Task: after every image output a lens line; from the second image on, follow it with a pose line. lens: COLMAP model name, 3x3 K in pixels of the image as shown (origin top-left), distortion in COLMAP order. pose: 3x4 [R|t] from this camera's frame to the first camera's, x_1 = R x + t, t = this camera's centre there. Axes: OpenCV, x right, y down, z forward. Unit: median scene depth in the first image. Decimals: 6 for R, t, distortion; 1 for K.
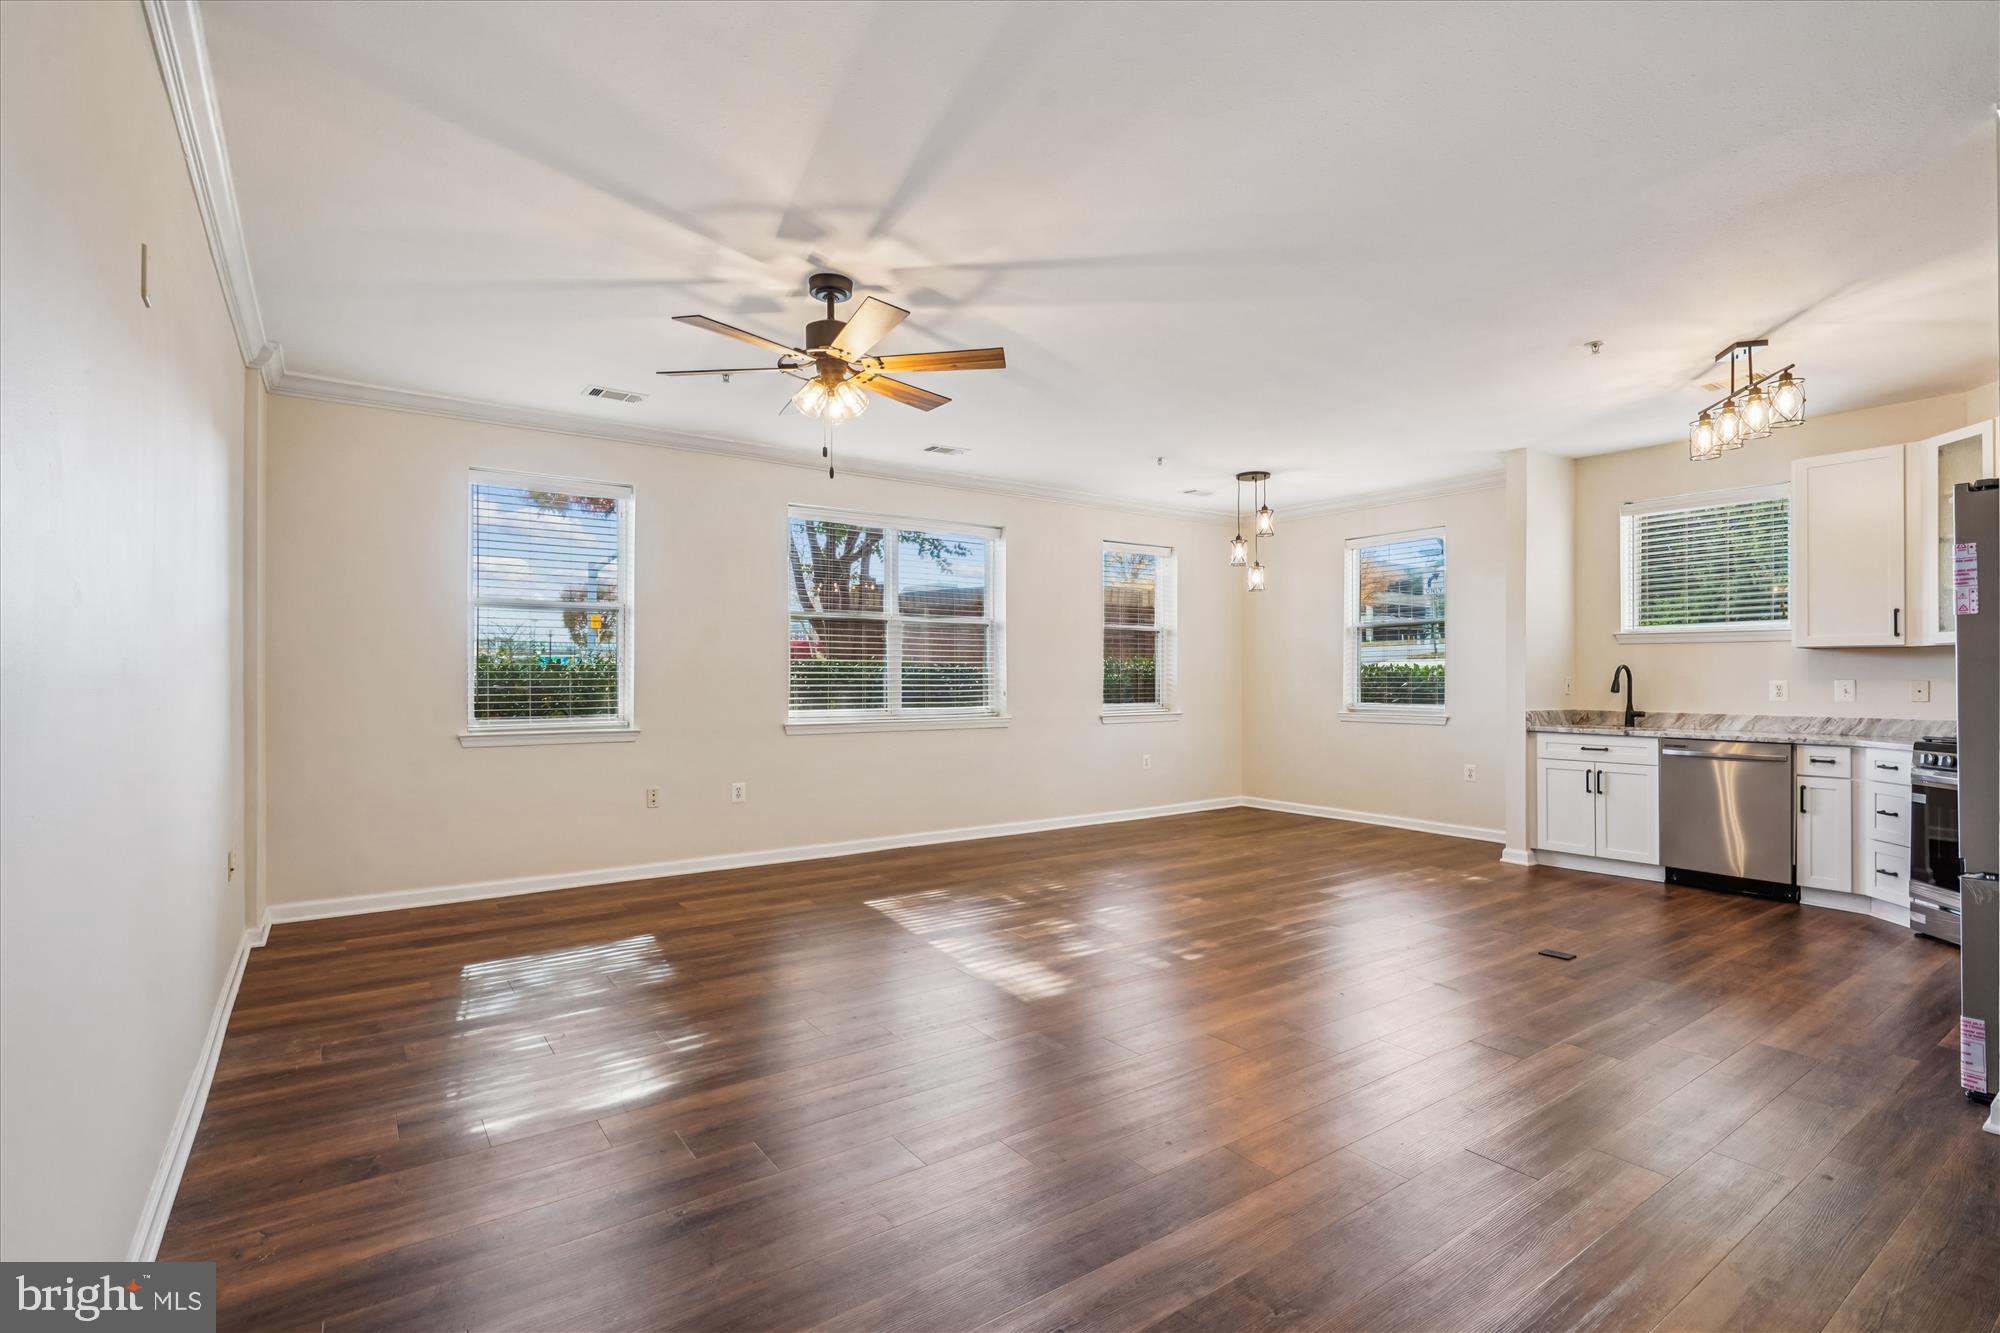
lens RADIAL K [[934.8, 0, 1000.0], [0, 934.8, 666.5], [0, 0, 1]] dist [0.003638, -0.000029]
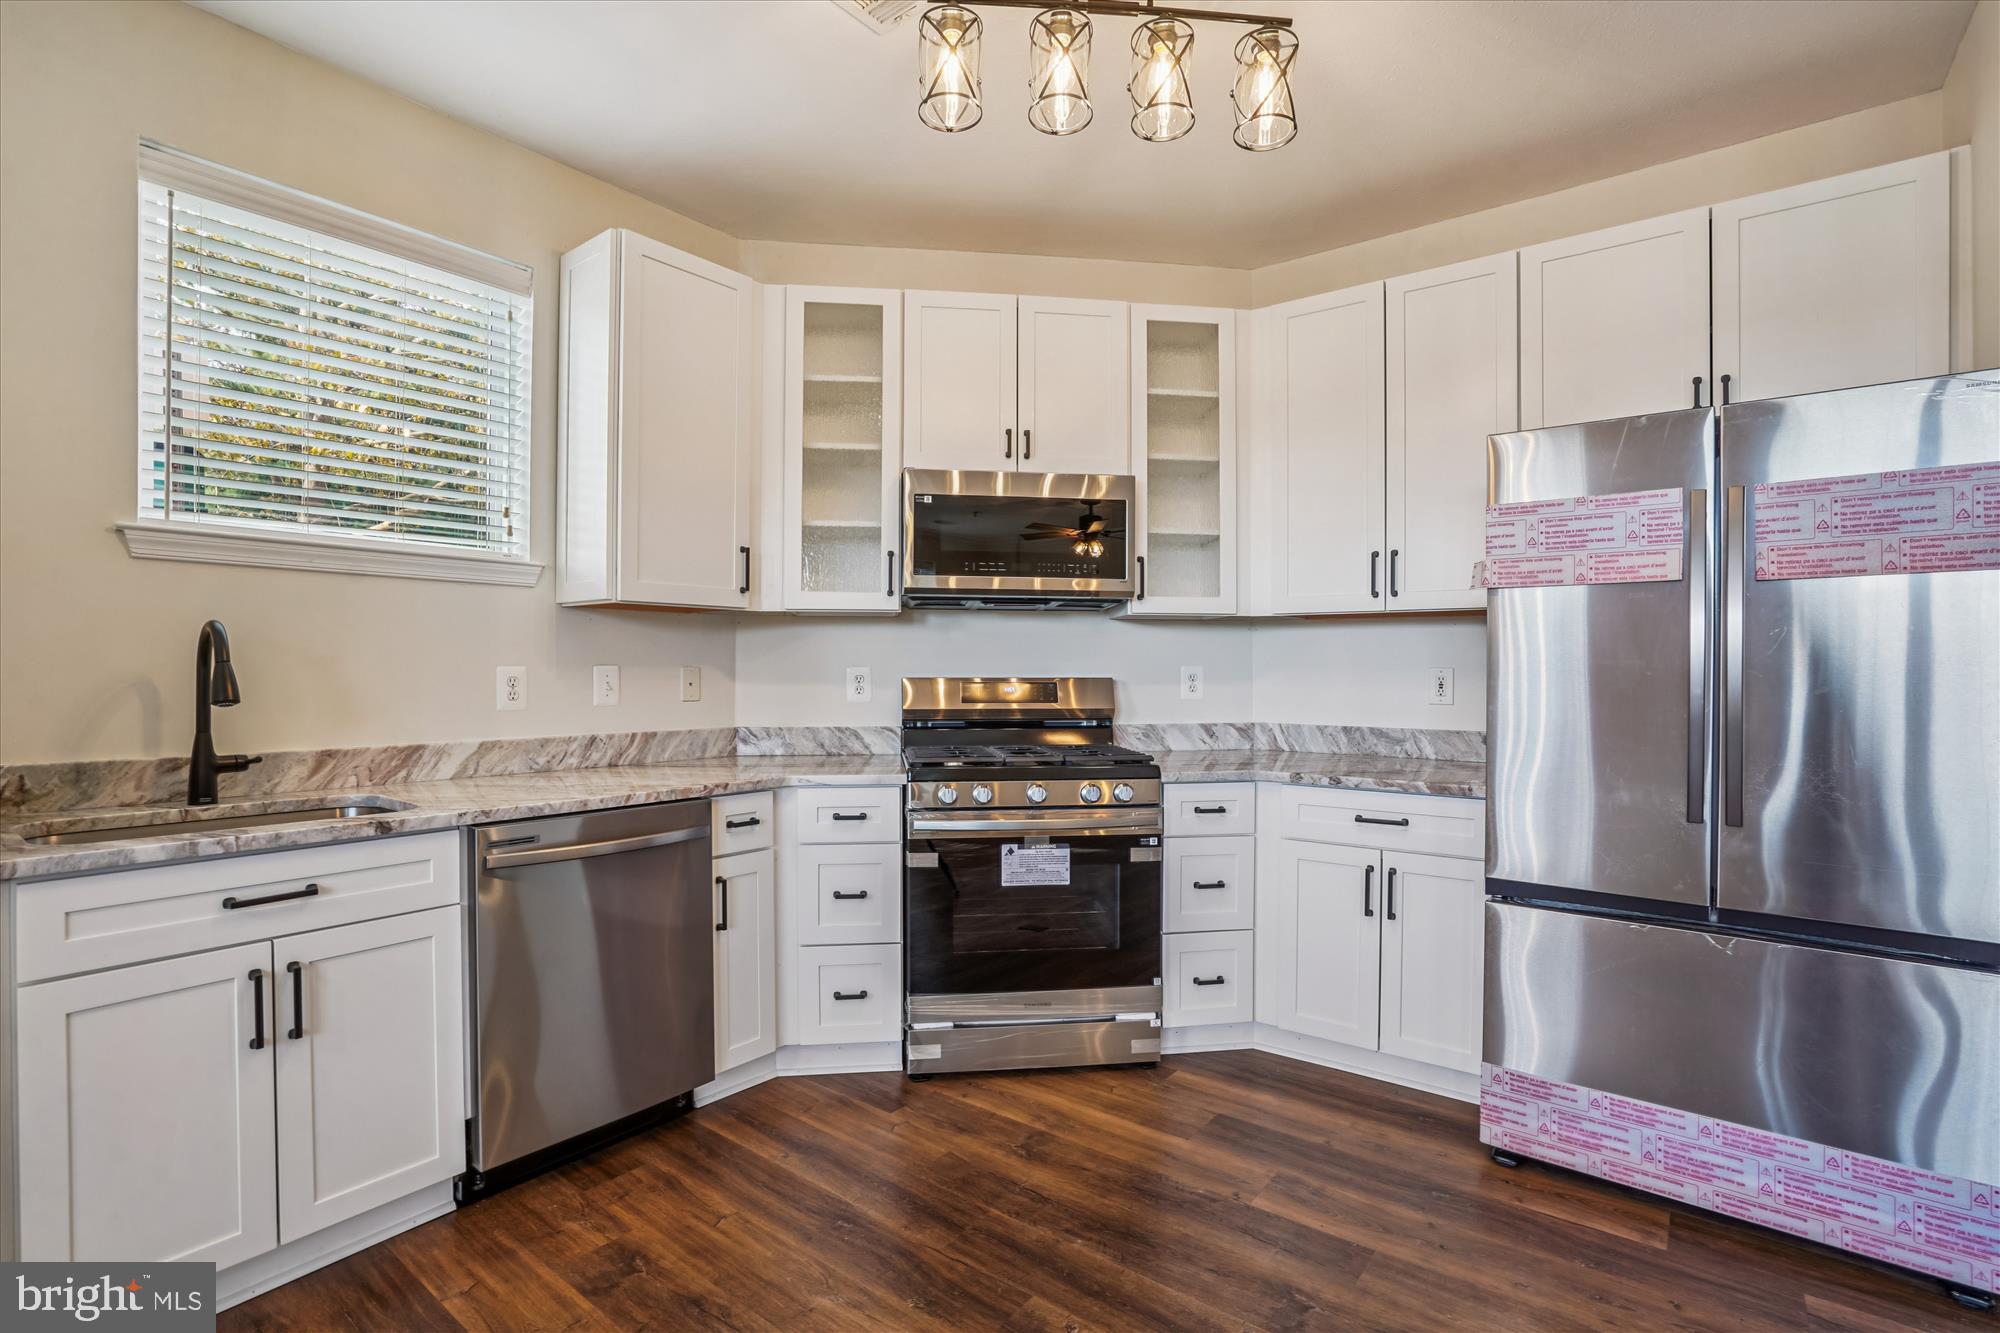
lens RADIAL K [[937.3, 0, 1000.0], [0, 937.3, 666.5], [0, 0, 1]] dist [-0.067042, 0.031720]
pose [[-0.277343, -0.004220, 0.960762, 0.289258], [-0.017617, 0.999845, -0.000694, 0.010224], [-0.960609, -0.017118, -0.277375, 0.853927]]
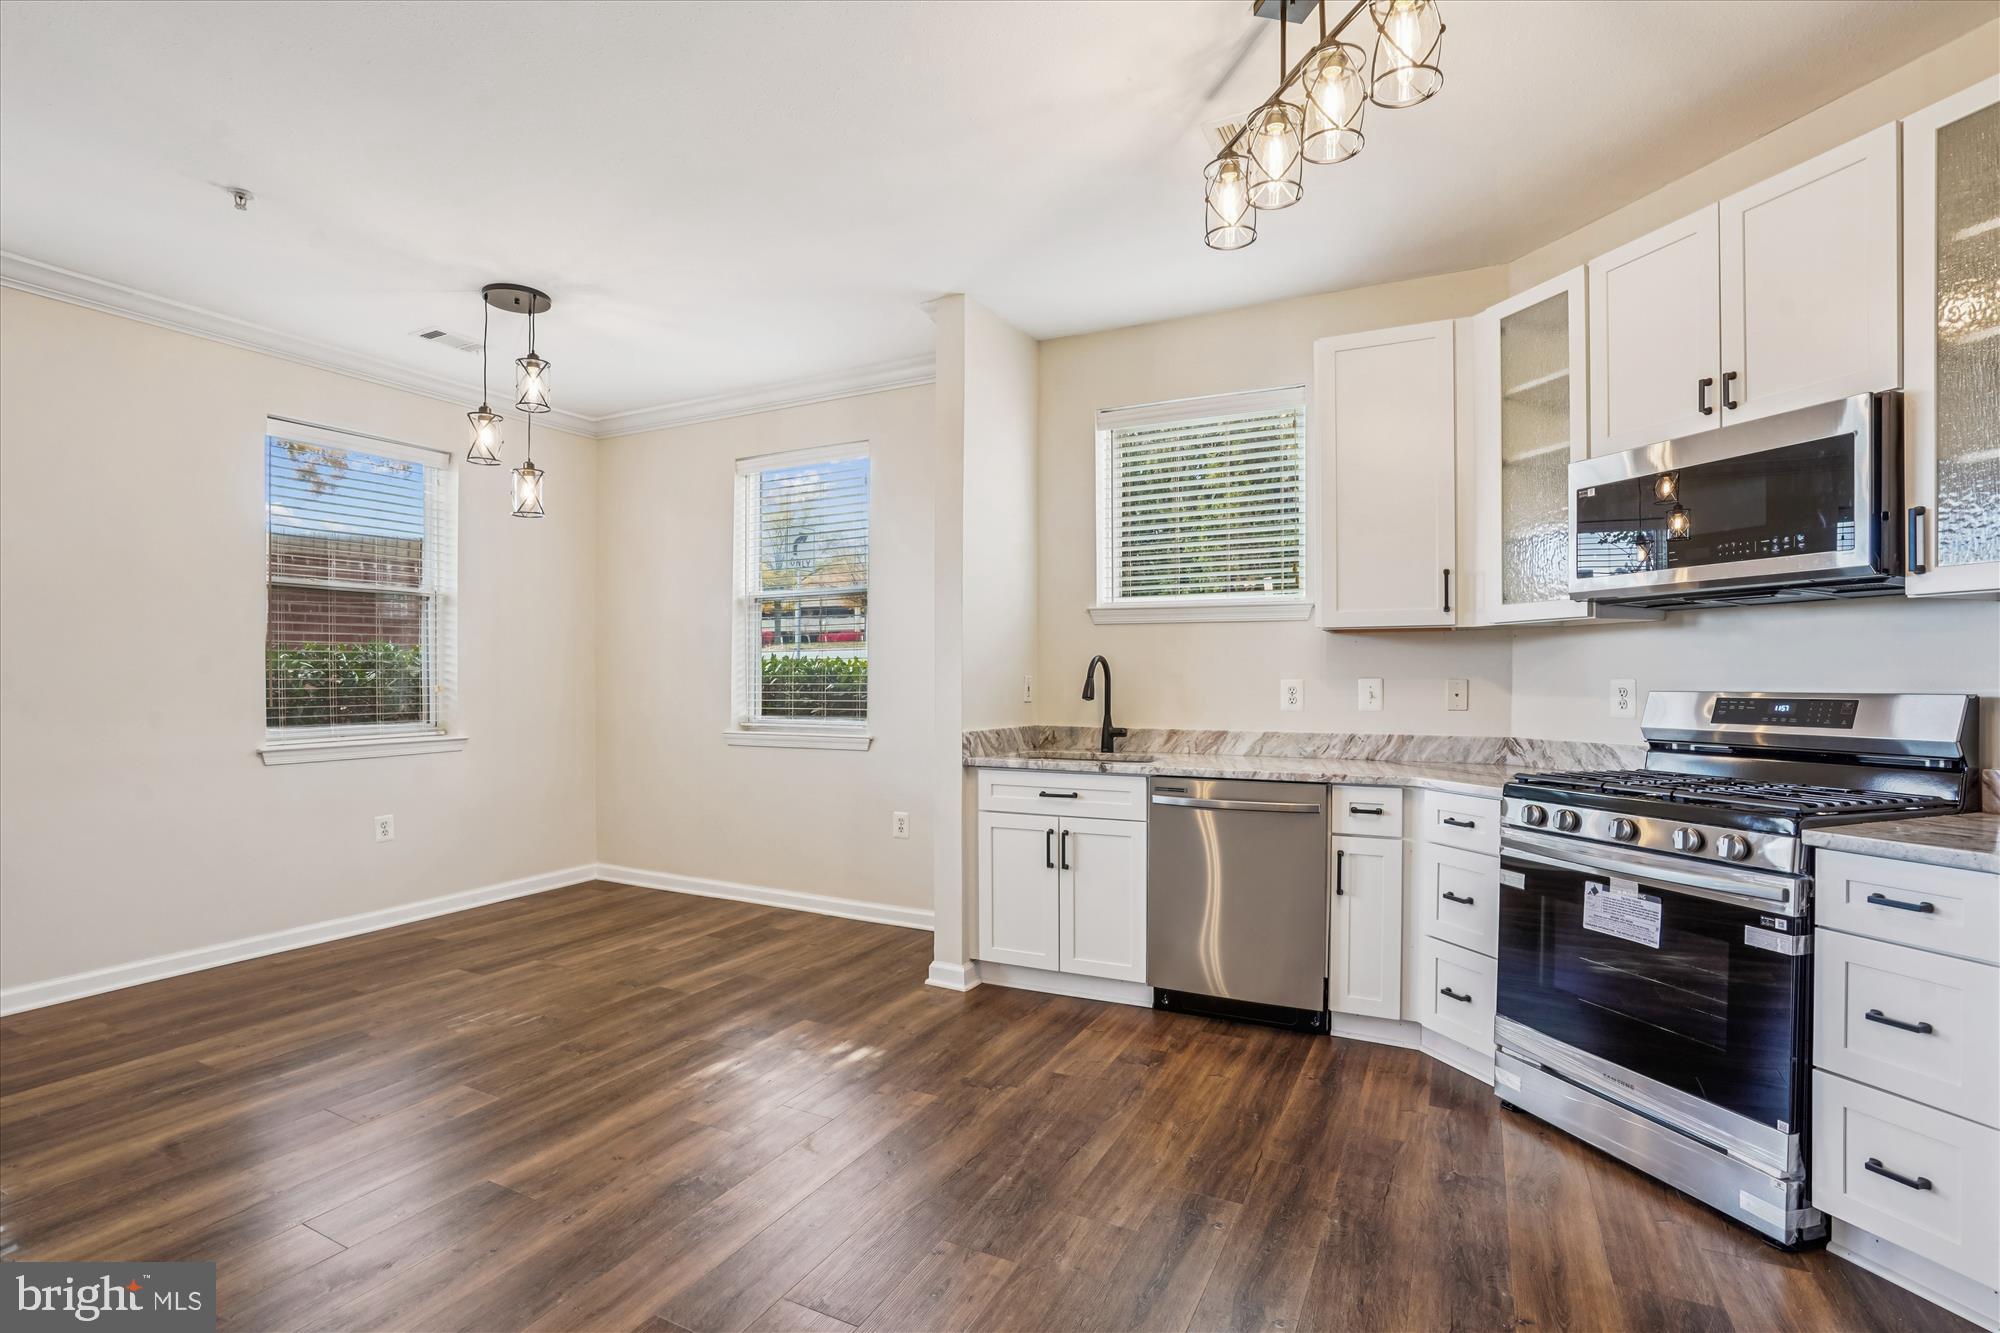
lens RADIAL K [[934.7, 0, 992.9], [0, 934.7, 678.0], [0, 0, 1]] dist [-0.070144, 0.031830]
pose [[0.892731, -0.003428, 0.450576, 0.326544], [-0.002434, 0.999920, 0.012429, 0.005757], [-0.450583, -0.012192, 0.892651, 0.482921]]
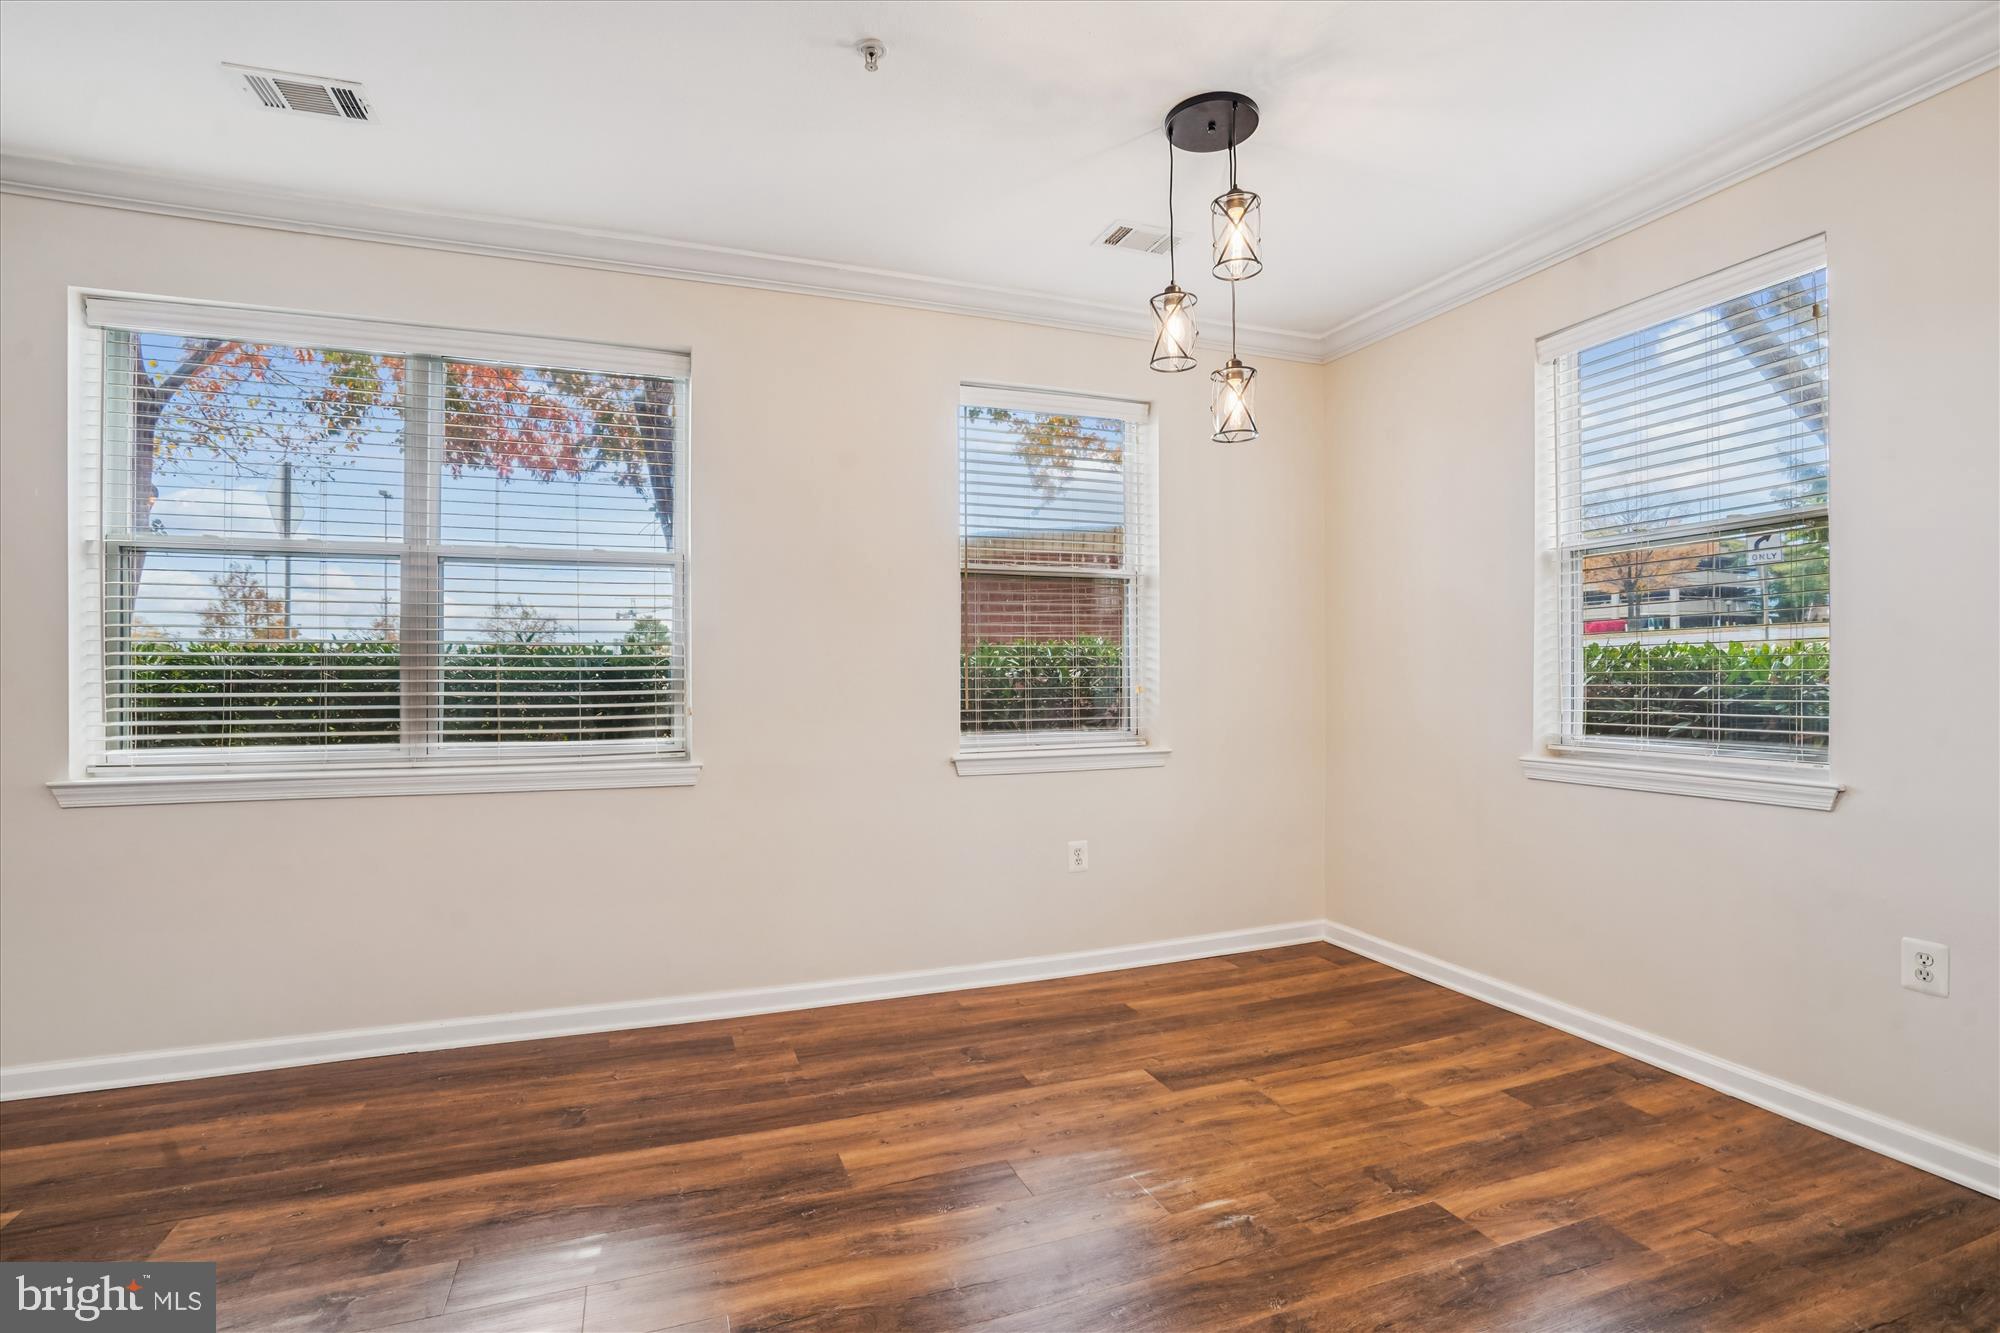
lens RADIAL K [[934.7, 0, 992.9], [0, 934.7, 678.0], [0, 0, 1]] dist [-0.070144, 0.031830]
pose [[0.963432, -0.004162, -0.267921, 0.332685], [0.007441, 0.999909, 0.011223, 0.009675], [0.267850, -0.012806, 0.963375, 0.744648]]
